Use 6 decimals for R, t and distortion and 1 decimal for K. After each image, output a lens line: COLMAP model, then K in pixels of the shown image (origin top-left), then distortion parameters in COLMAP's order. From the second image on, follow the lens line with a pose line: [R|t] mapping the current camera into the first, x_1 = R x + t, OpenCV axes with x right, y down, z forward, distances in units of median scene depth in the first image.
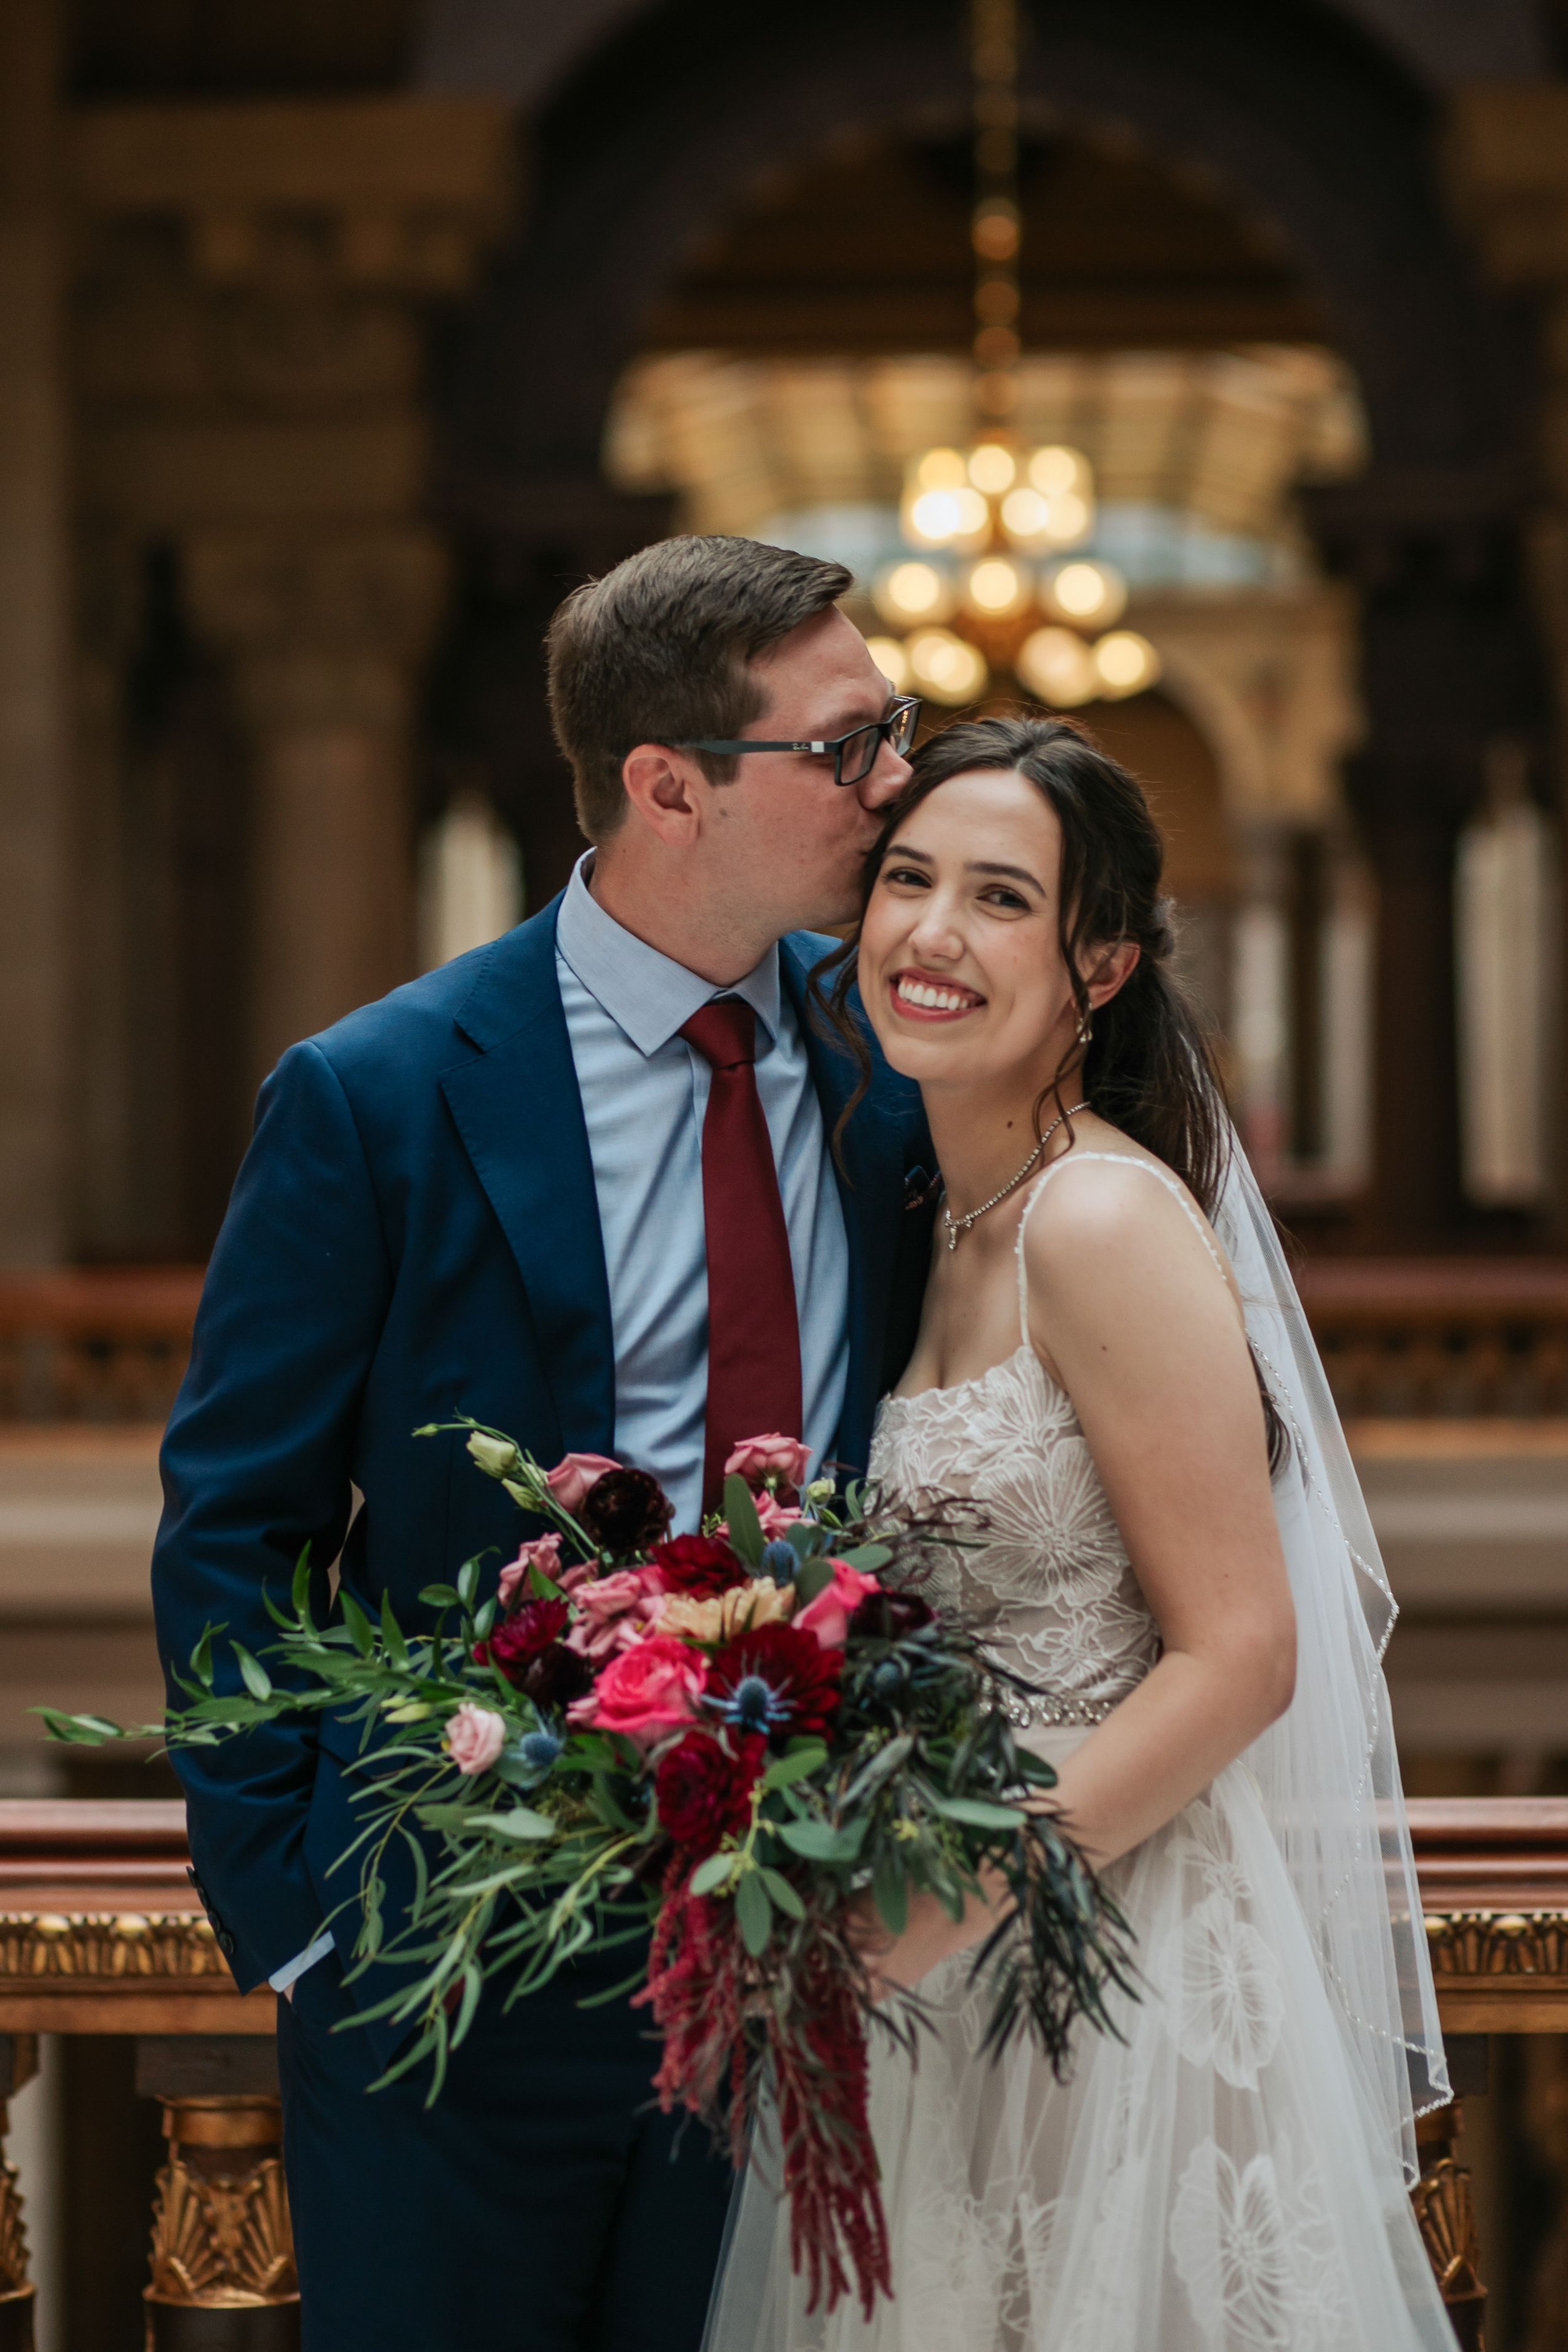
lens RADIAL K [[5944.2, 0, 784.0], [0, 5944.2, 1176.0], [0, 0, 1]] dist [-0.040884, -0.387060]
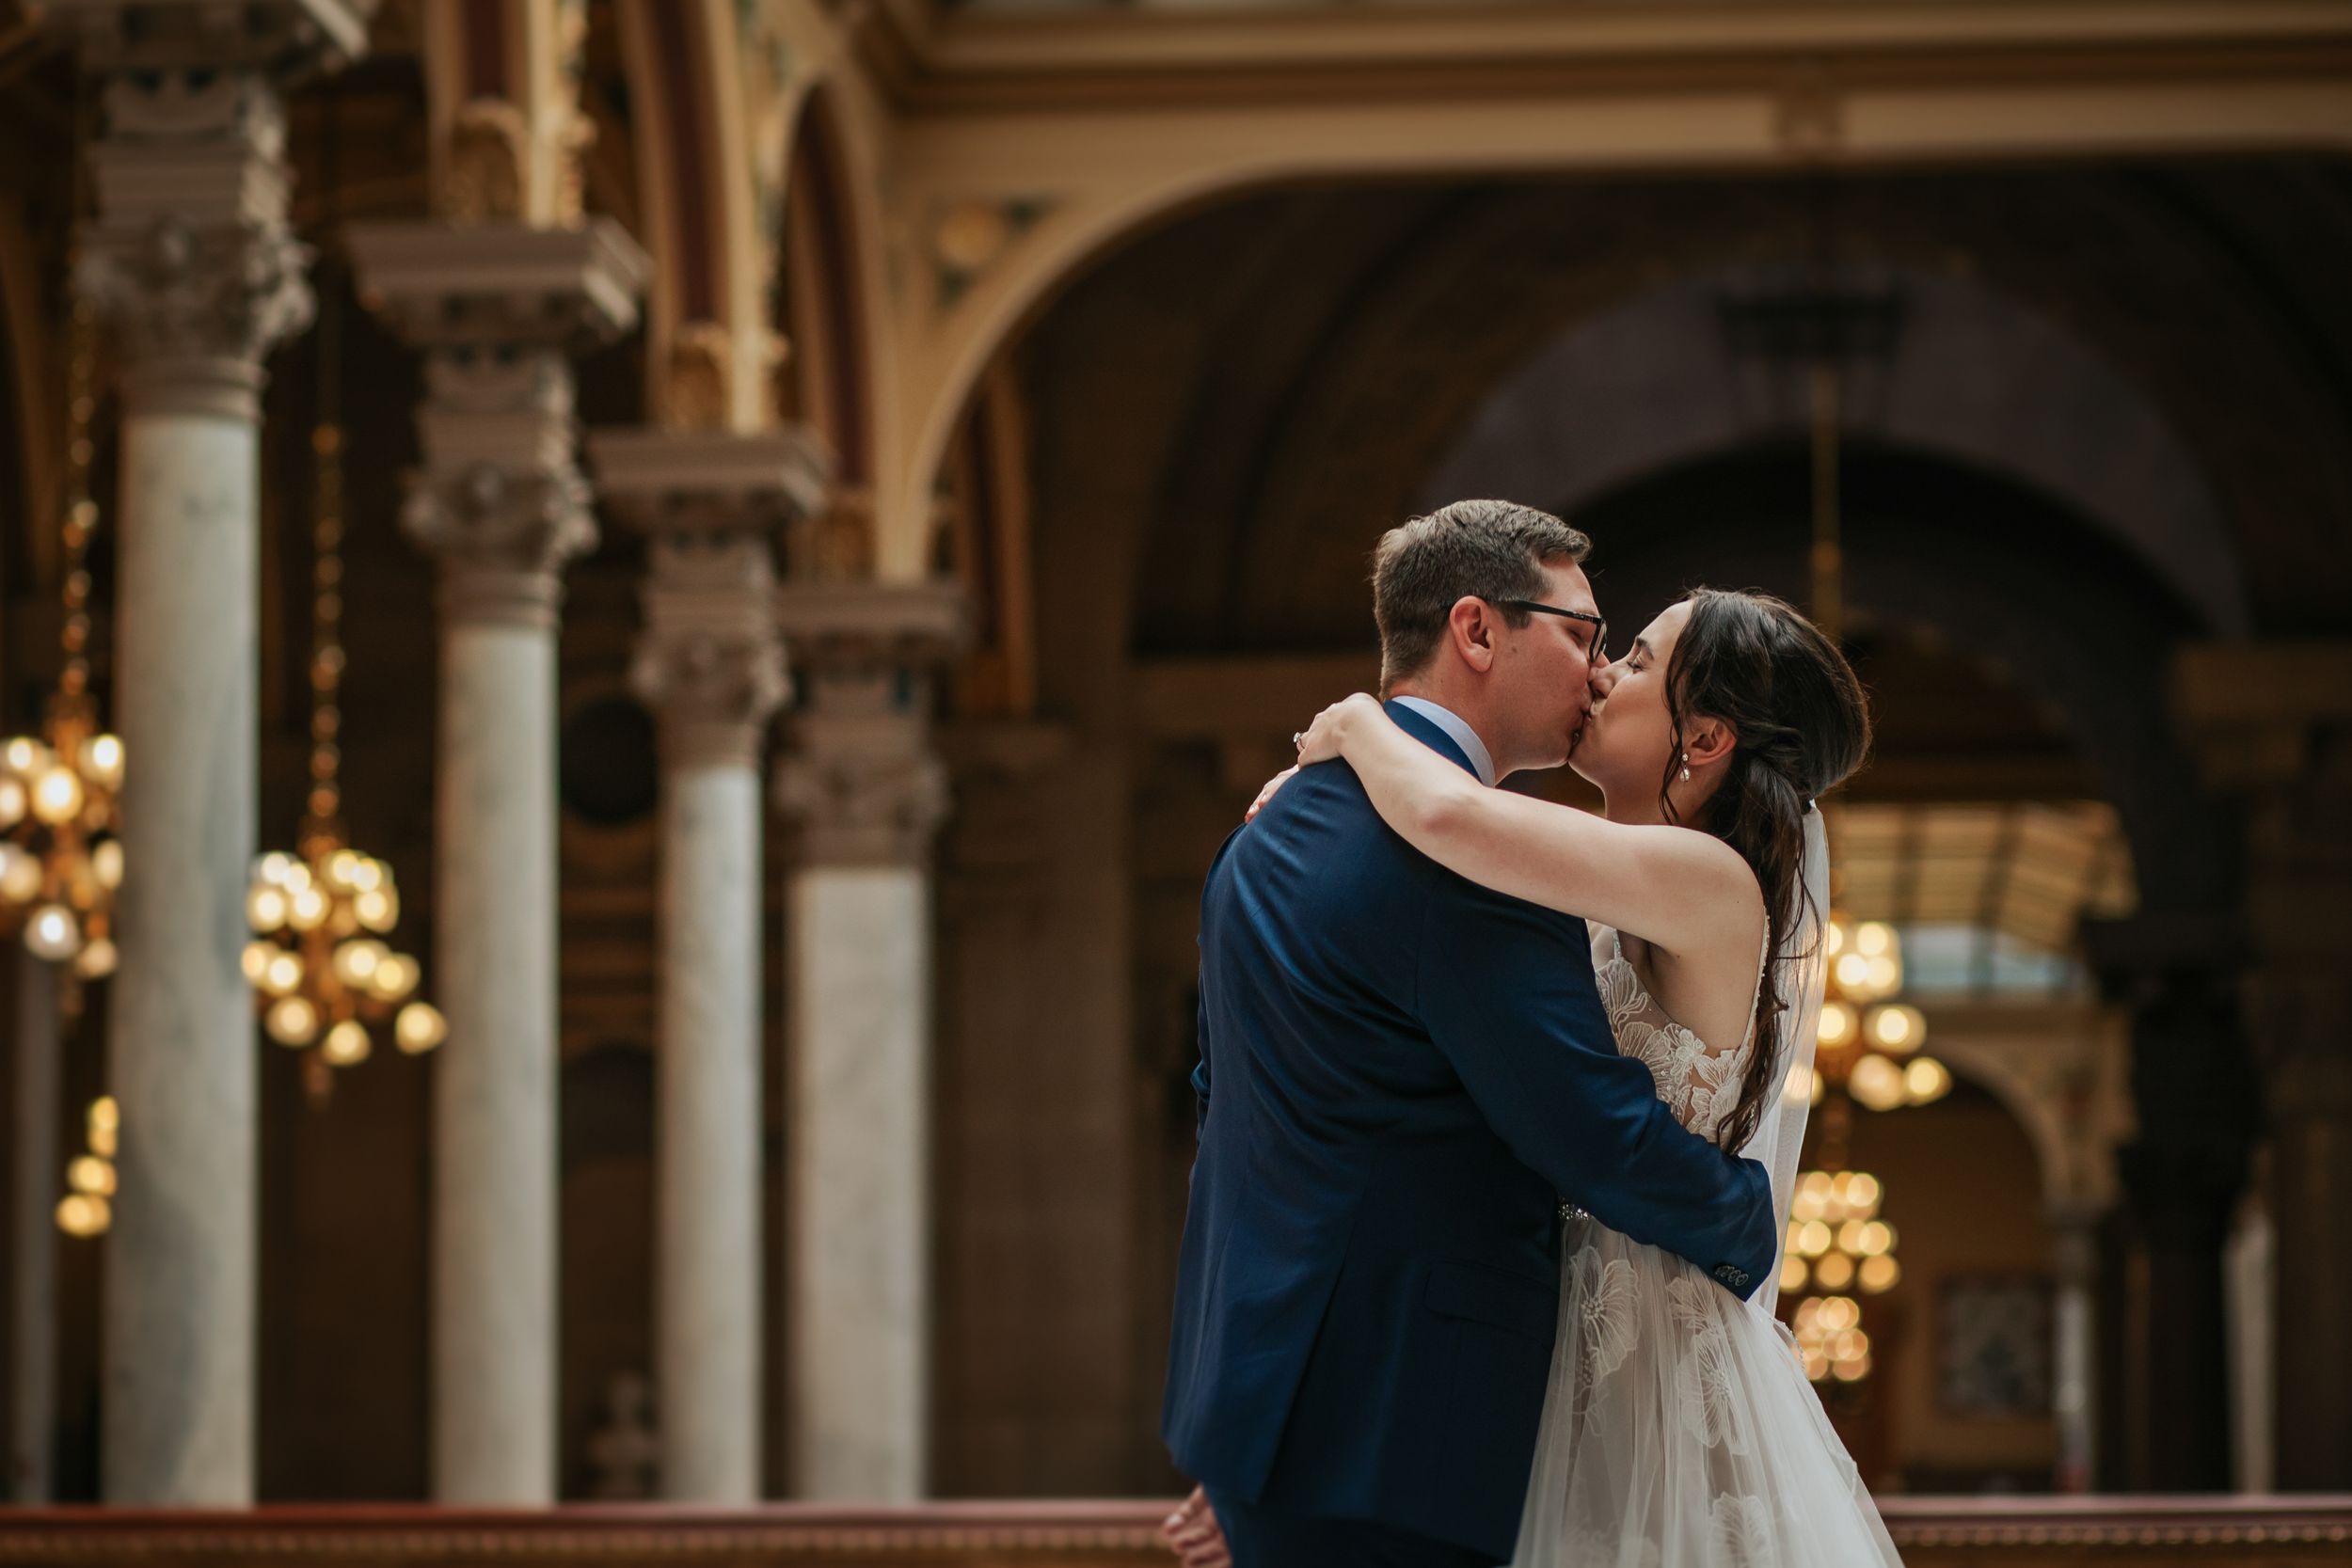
lens RADIAL K [[5943.6, 0, 1176.0], [0, 5943.6, 784.0], [0, 0, 1]] dist [-0.040884, -0.387060]
pose [[0.997266, -0.000575, -0.073889, -0.011880], [-0.009076, 0.991445, -0.130211, 0.021998], [0.073331, 0.130526, 0.988729, -0.325758]]
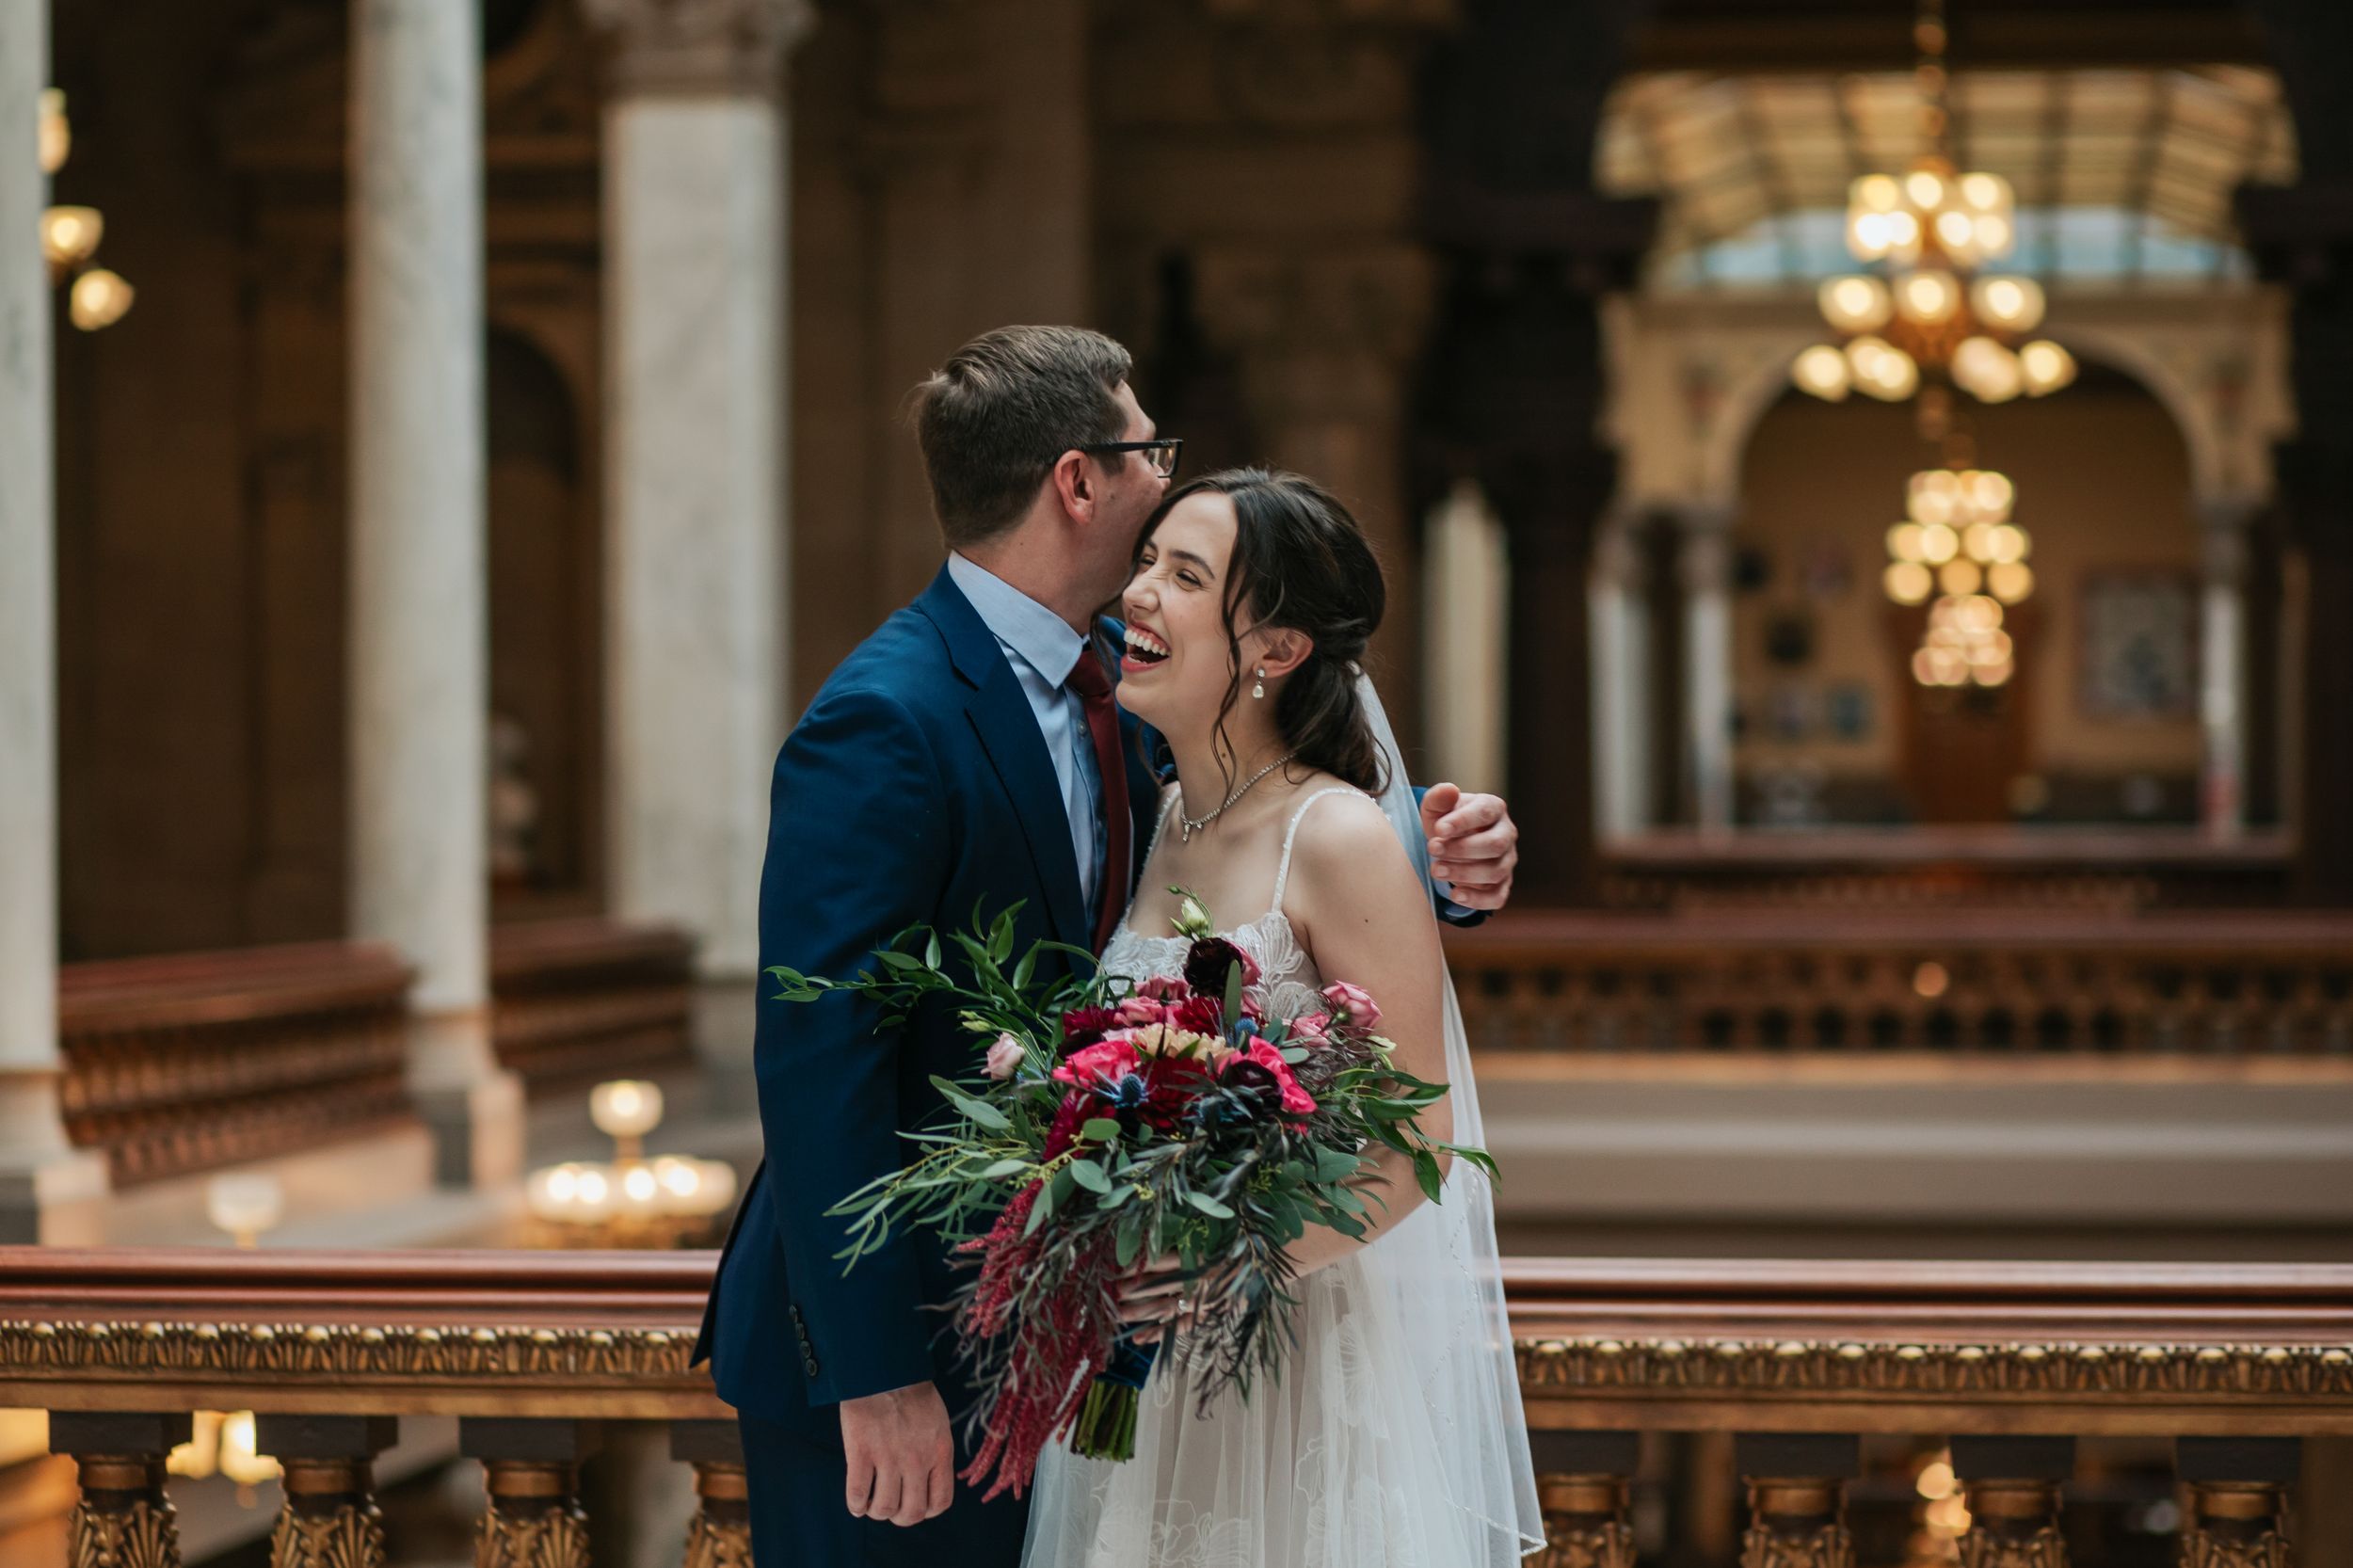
lens RADIAL K [[5686.3, 0, 1176.5], [0, 5686.3, 784.0], [0, 0, 1]] dist [-0.103213, 0.196800]
pose [[0.994298, 0.008956, -0.106262, 0.008832], [-0.009961, 0.999911, -0.008926, 0.001687], [0.106173, 0.009934, 0.994298, -0.053194]]
